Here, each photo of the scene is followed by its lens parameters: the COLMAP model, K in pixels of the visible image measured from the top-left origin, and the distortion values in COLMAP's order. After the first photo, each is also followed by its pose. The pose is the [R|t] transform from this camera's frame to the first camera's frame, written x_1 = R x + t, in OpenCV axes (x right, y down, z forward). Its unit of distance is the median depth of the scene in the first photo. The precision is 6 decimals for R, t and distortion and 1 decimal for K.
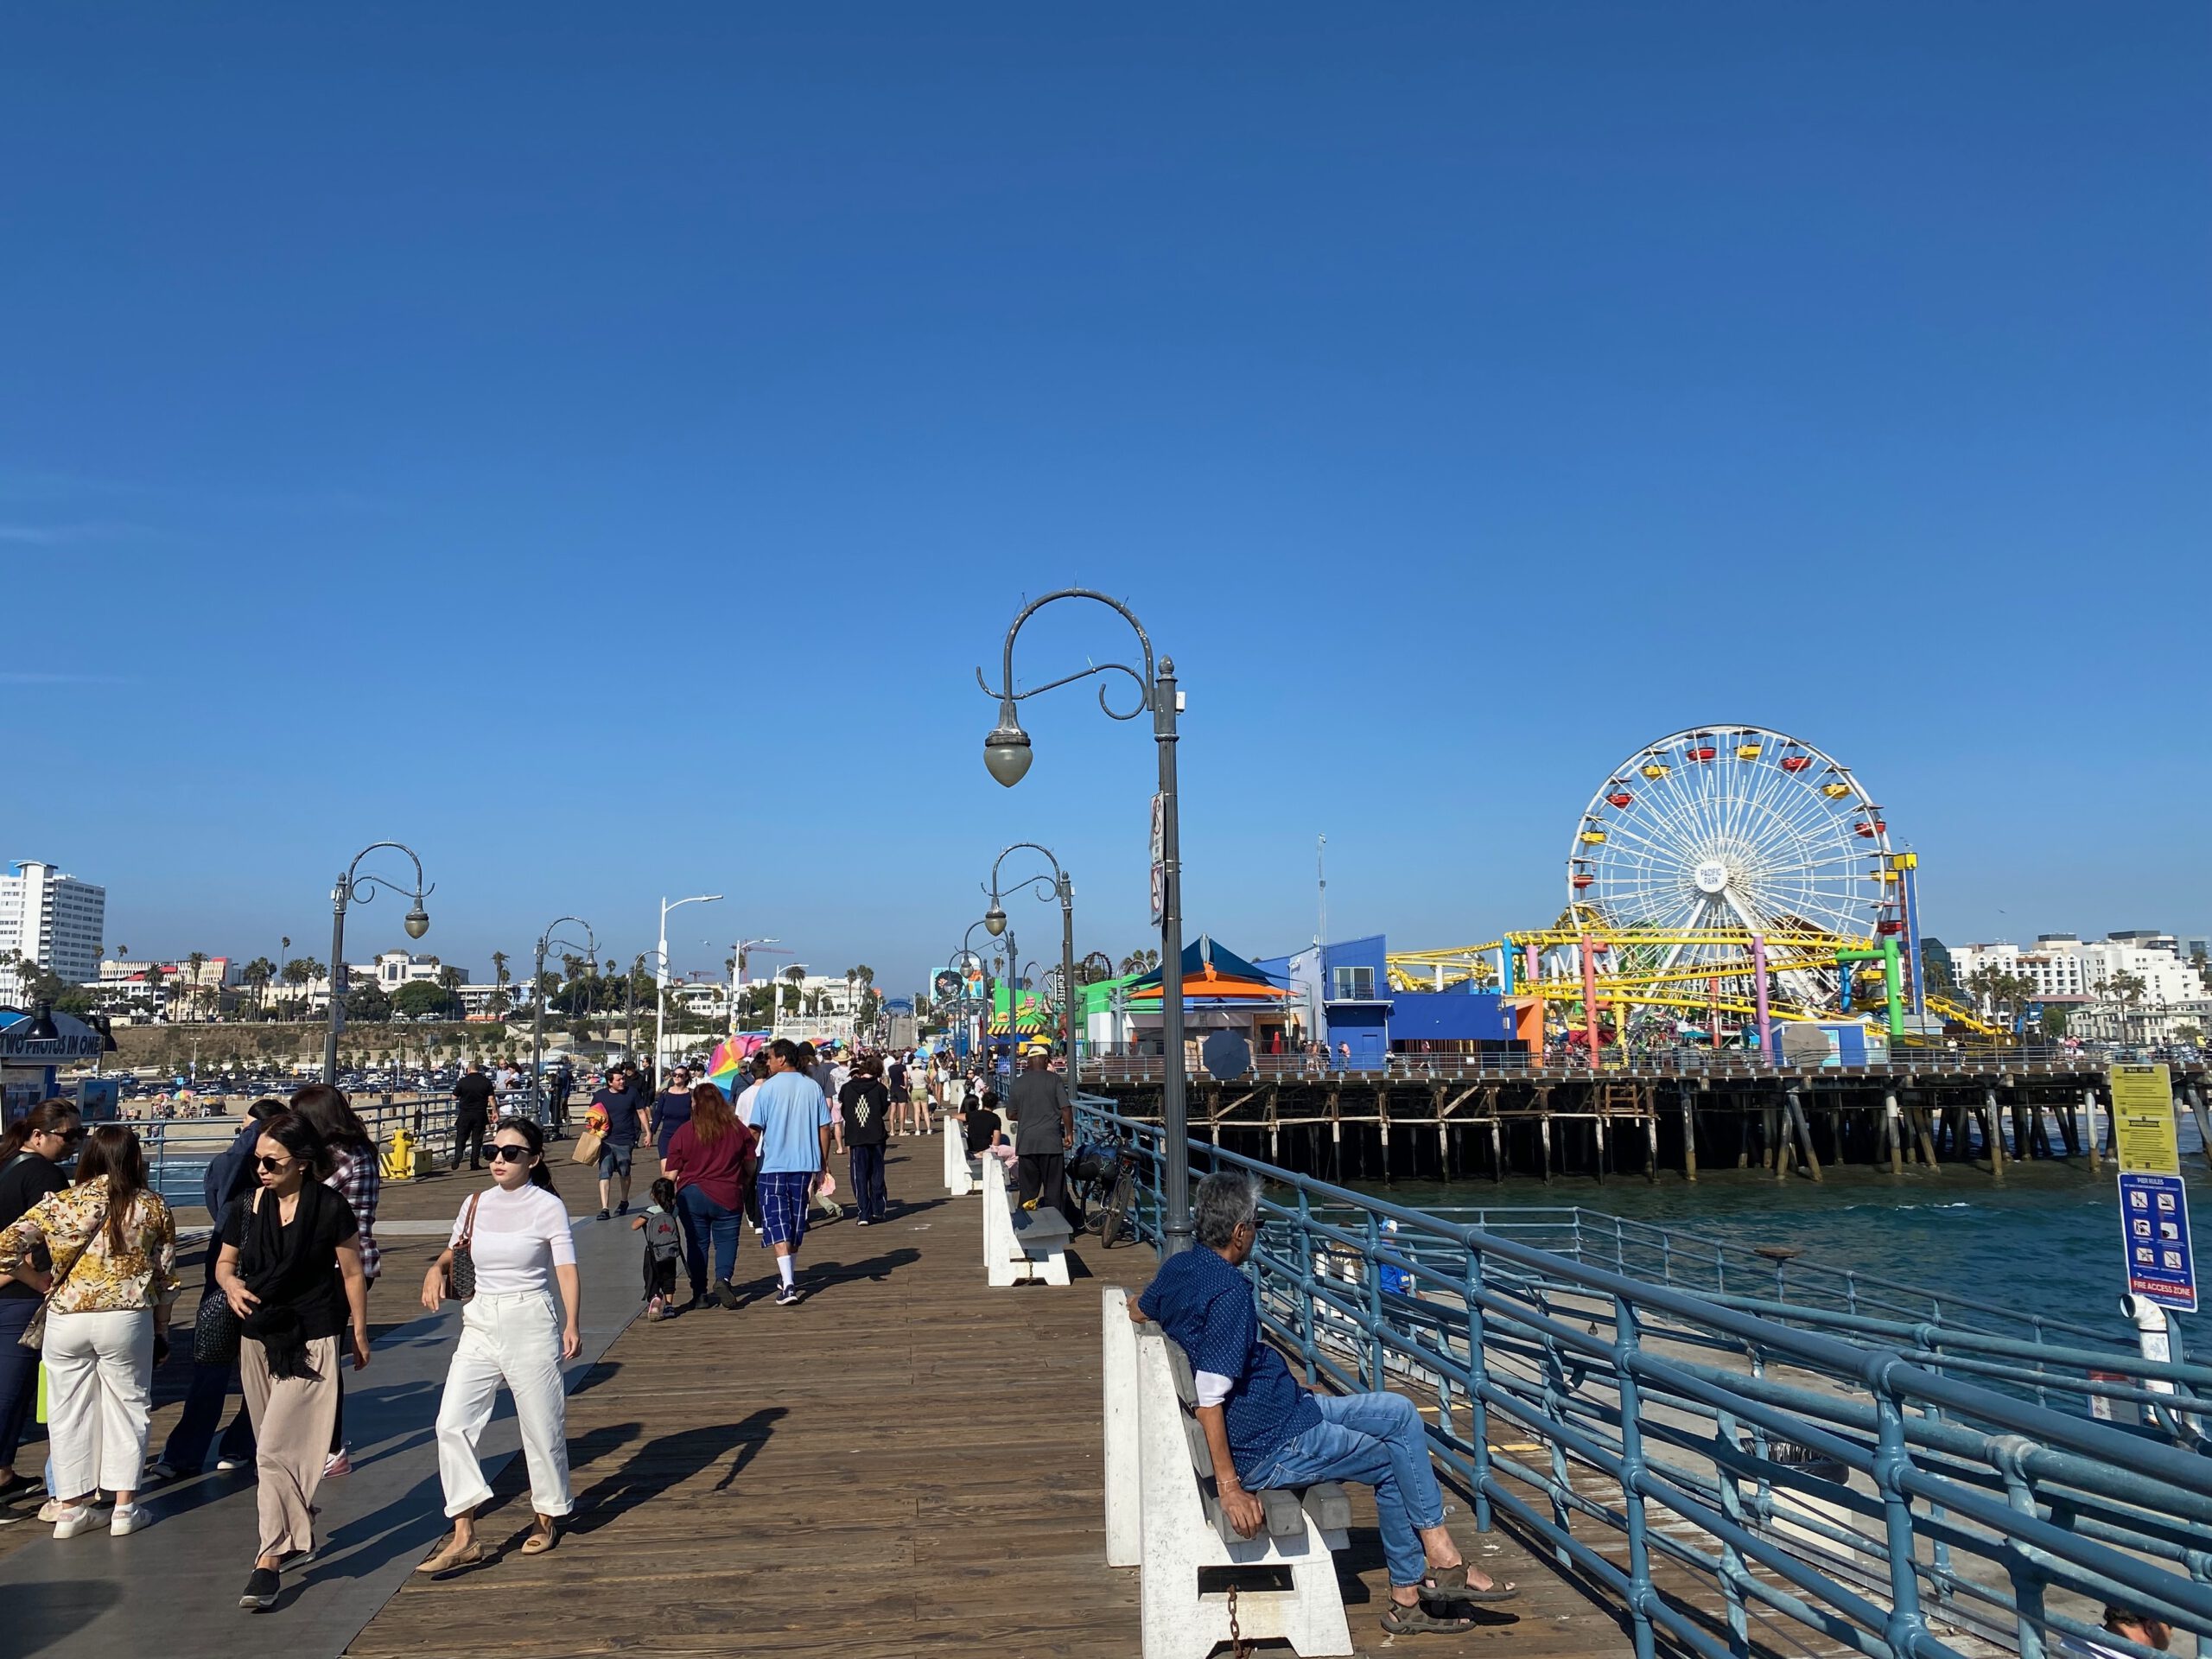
lens RADIAL K [[1948.3, 0, 1106.0], [0, 1948.3, 829.5], [0, 0, 1]] dist [0.007450, 0.001613]
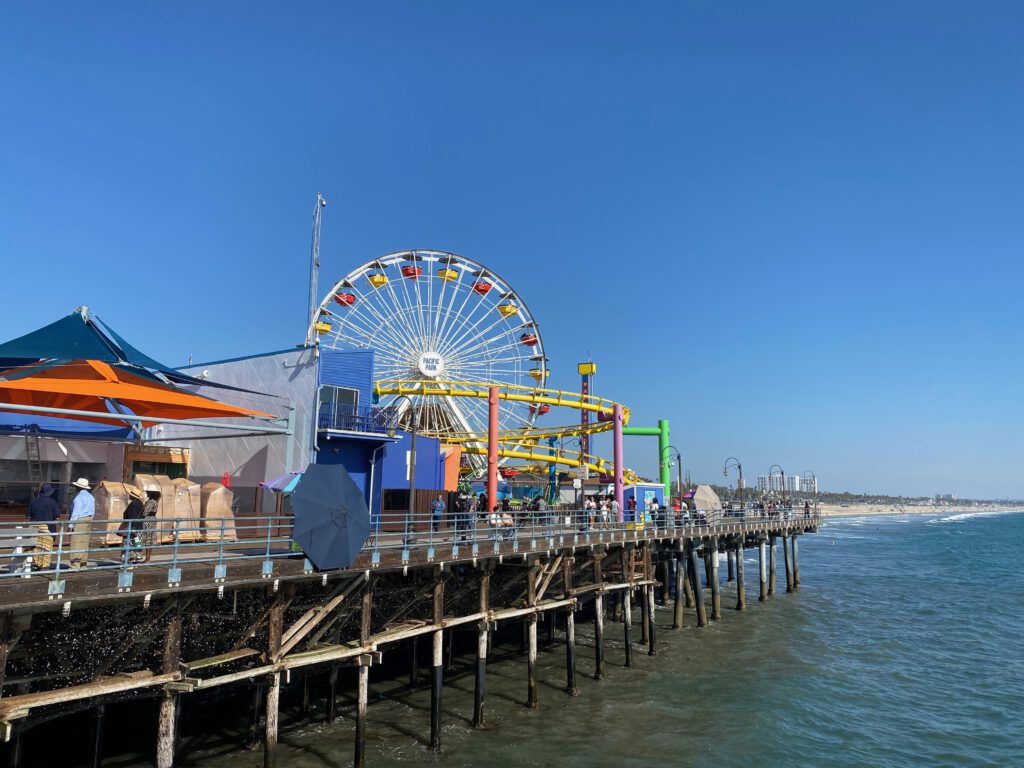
lens RADIAL K [[901.9, 0, 512.0], [0, 901.9, 384.0], [0, 0, 1]] dist [0.007450, 0.001613]
pose [[0.749723, 0.090715, 0.655505, -0.041025], [-0.080556, 0.995704, -0.045660, 0.079605], [-0.656831, -0.018572, 0.753809, 0.709802]]
